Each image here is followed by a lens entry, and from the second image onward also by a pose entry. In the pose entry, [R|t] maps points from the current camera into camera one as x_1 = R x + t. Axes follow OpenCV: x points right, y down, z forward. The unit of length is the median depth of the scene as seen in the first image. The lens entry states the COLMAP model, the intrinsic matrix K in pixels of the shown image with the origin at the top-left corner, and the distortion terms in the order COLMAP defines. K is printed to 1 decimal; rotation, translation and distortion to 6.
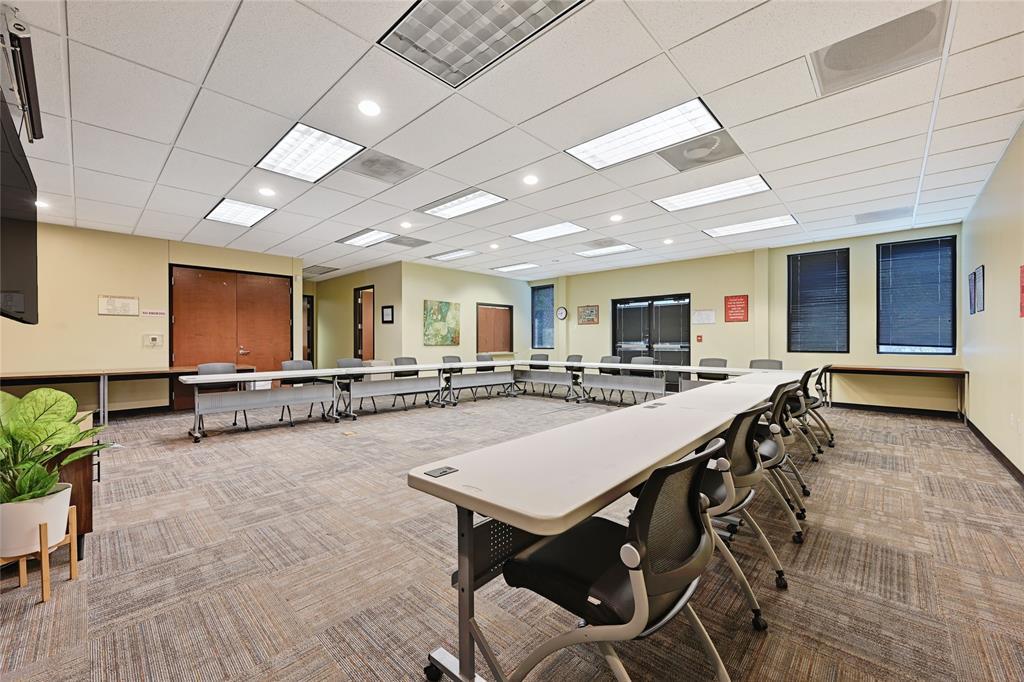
lens RADIAL K [[401.5, 0, 513.8], [0, 401.5, 340.4], [0, 0, 1]] dist [-0.000367, -0.000042]
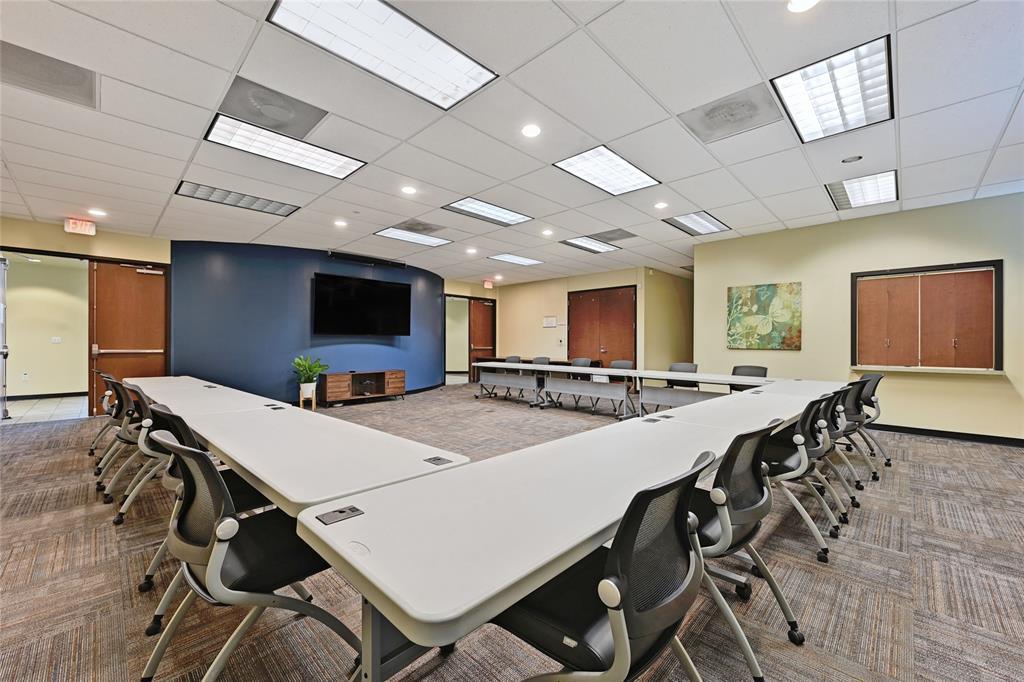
lens RADIAL K [[401.5, 0, 513.8], [0, 401.5, 343.0], [0, 0, 1]] dist [-0.000367, -0.000042]
pose [[-0.012135, 0.003287, -0.999921, 0.712235], [-0.000165, 0.999995, 0.003289, -0.001588], [0.999926, 0.000205, -0.012134, 0.839524]]
